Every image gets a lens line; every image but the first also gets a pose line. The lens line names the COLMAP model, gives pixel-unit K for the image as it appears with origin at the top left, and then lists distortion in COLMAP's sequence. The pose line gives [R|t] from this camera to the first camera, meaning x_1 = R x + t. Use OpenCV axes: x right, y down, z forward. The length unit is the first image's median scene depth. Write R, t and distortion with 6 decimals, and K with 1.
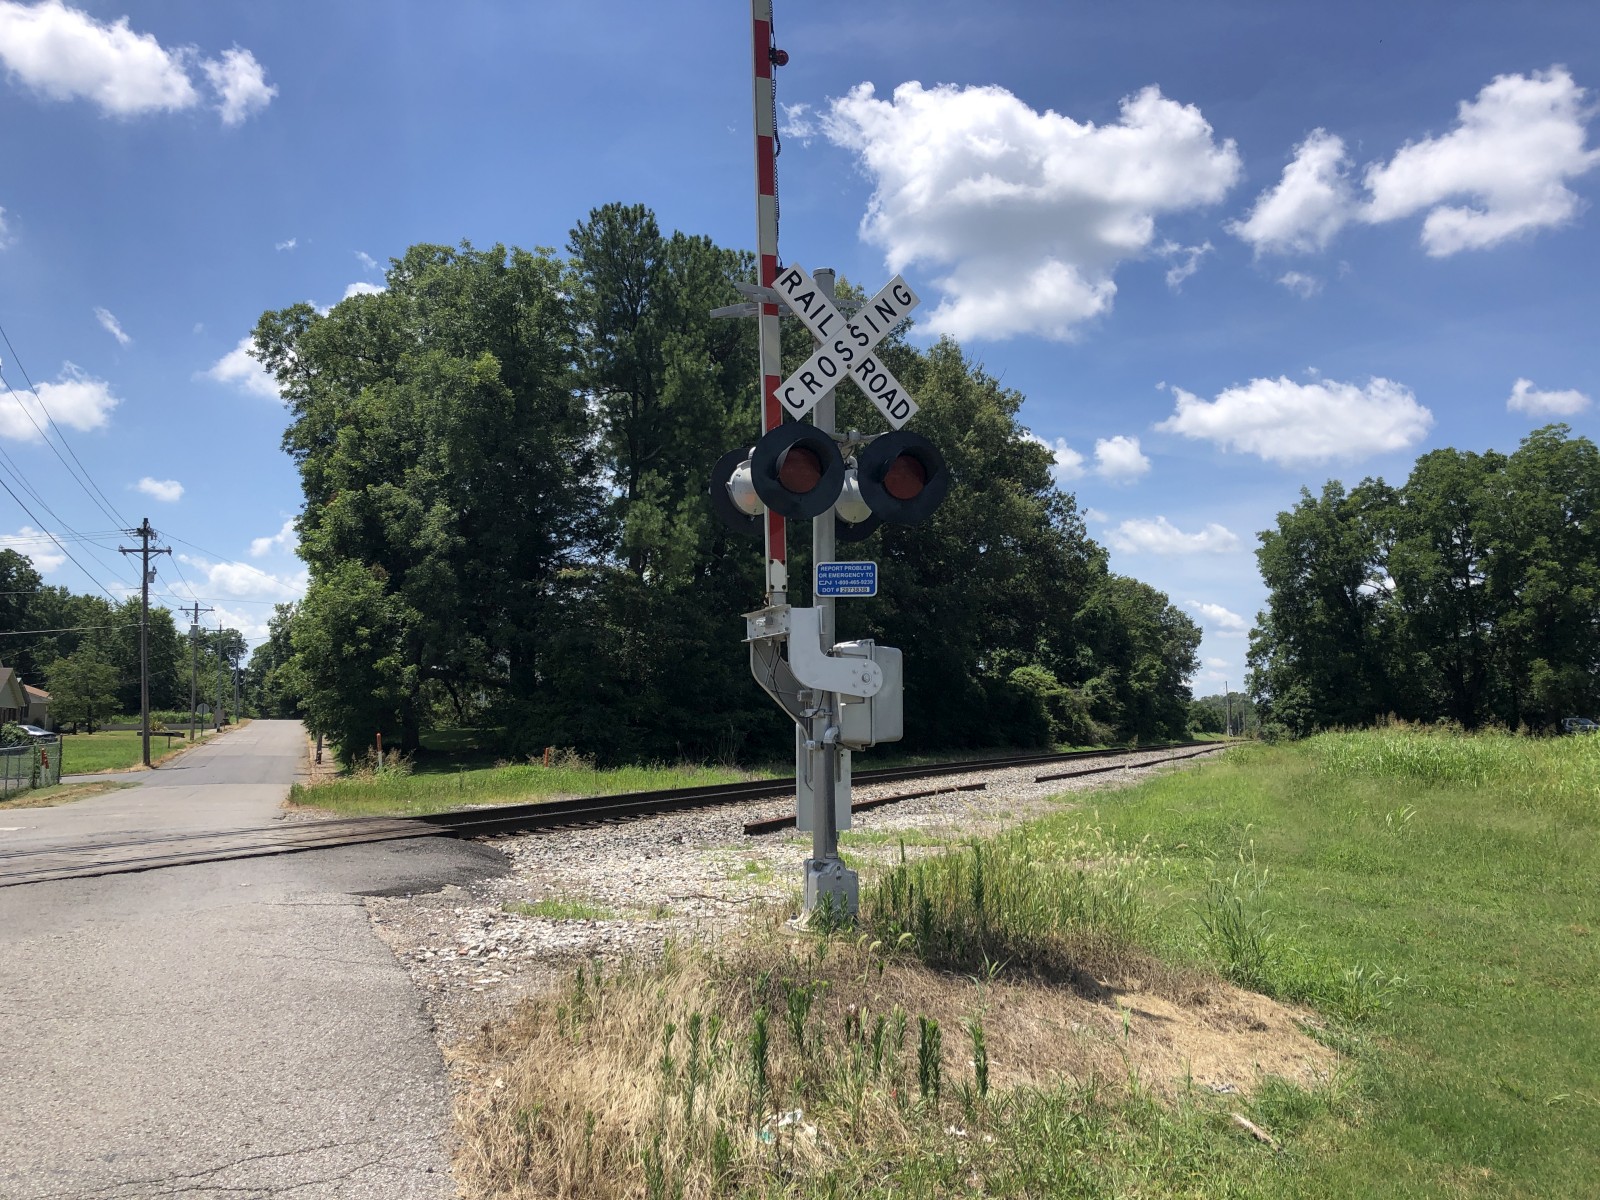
lens RADIAL K [[1305.6, 0, 799.2], [0, 1305.6, 590.4], [0, 0, 1]] dist [0.039520, -0.041684]
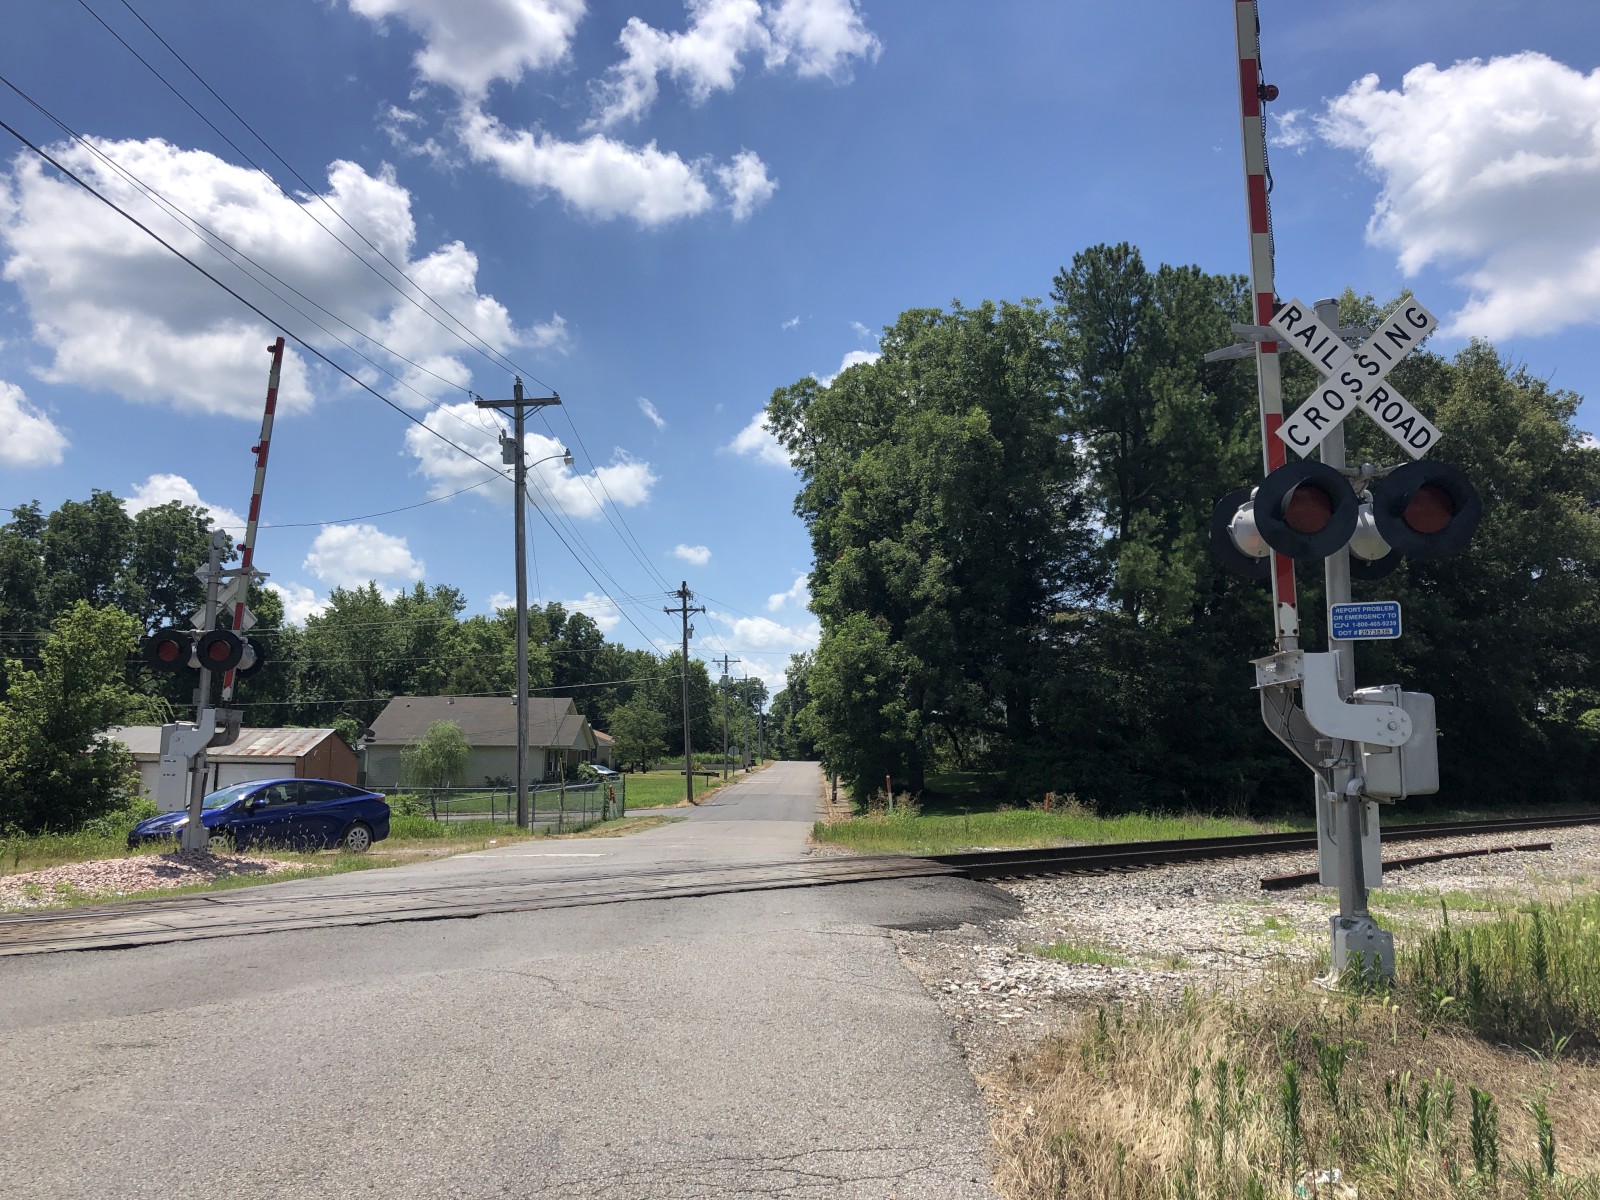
lens RADIAL K [[1305.6, 0, 799.2], [0, 1305.6, 590.4], [0, 0, 1]] dist [0.039520, -0.041684]
pose [[0.931122, -0.040142, -0.362492, 0.000003], [0.027824, 0.998846, -0.039138, -0.000967], [0.363645, 0.026357, 0.931165, -0.007291]]
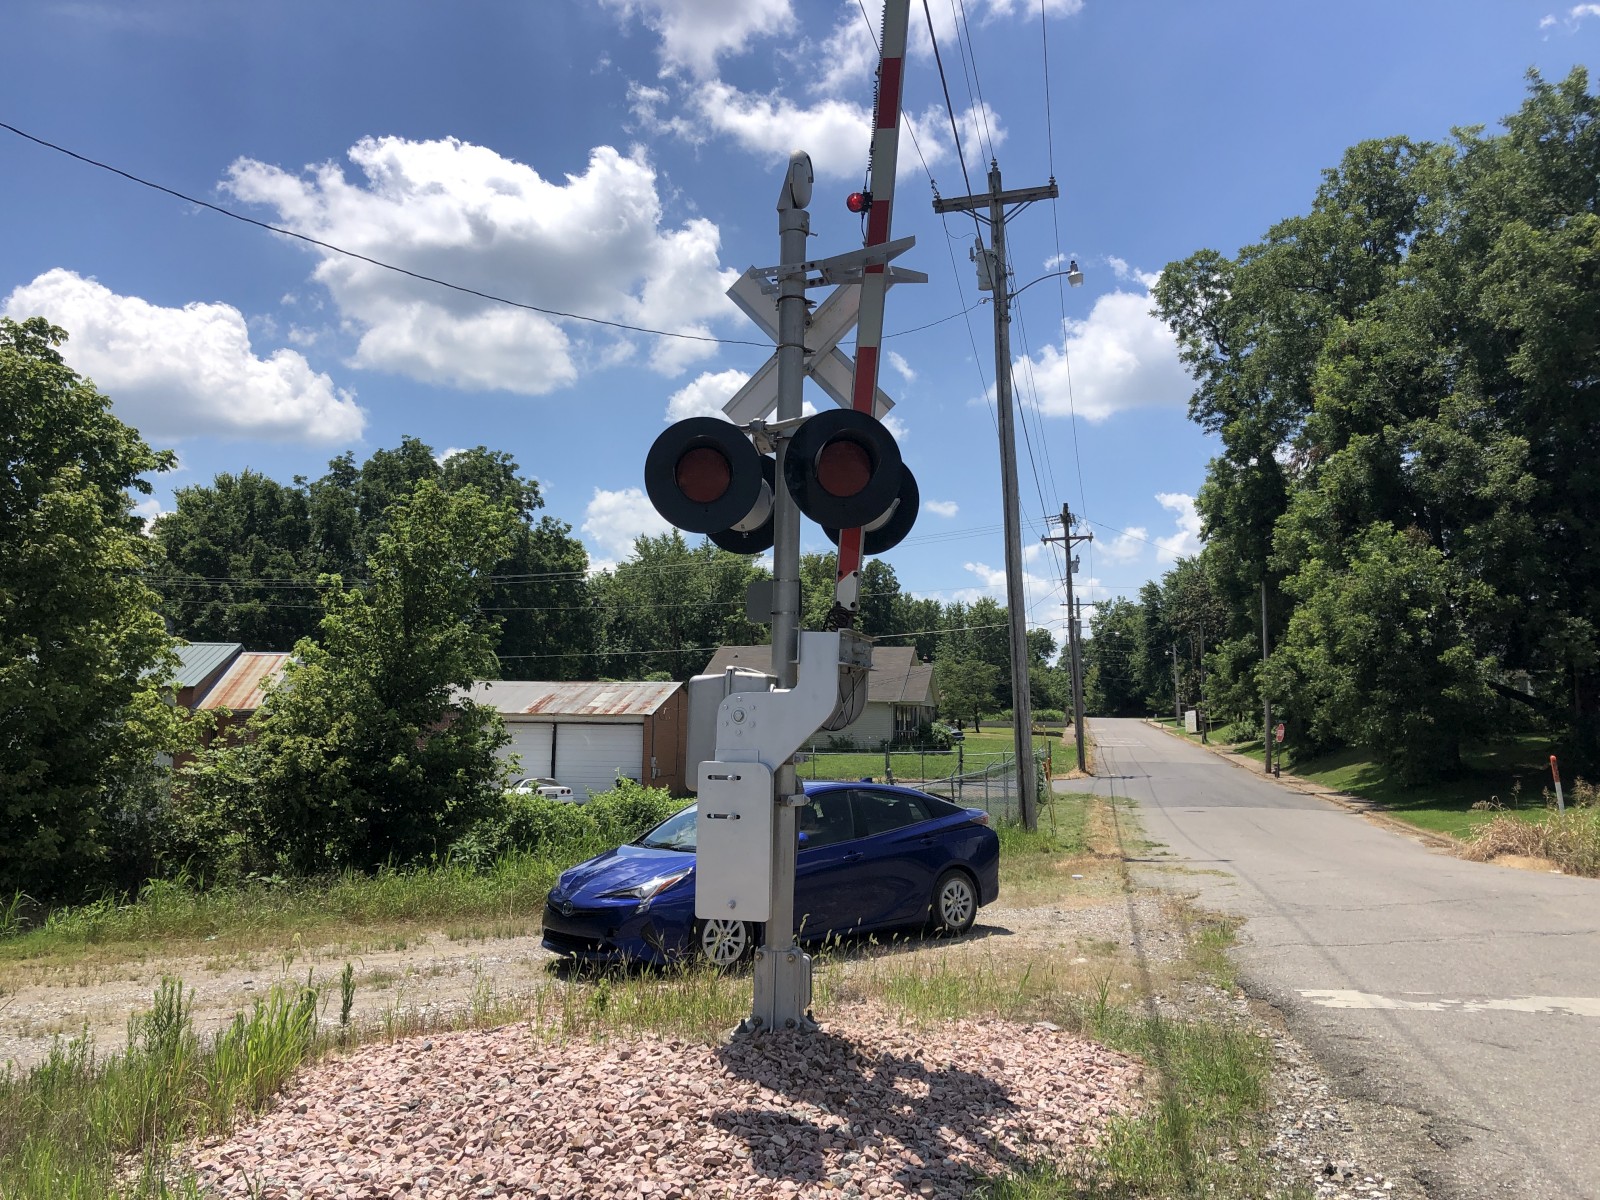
lens RADIAL K [[1284.5, 0, 770.3], [0, 1284.5, 598.1], [0, 0, 1]] dist [0.099884, -0.142675]
pose [[0.832126, -0.039877, -0.553151, -0.224533], [0.043701, 0.999025, -0.006279, 0.010617], [0.552862, -0.018948, 0.833057, 0.169048]]
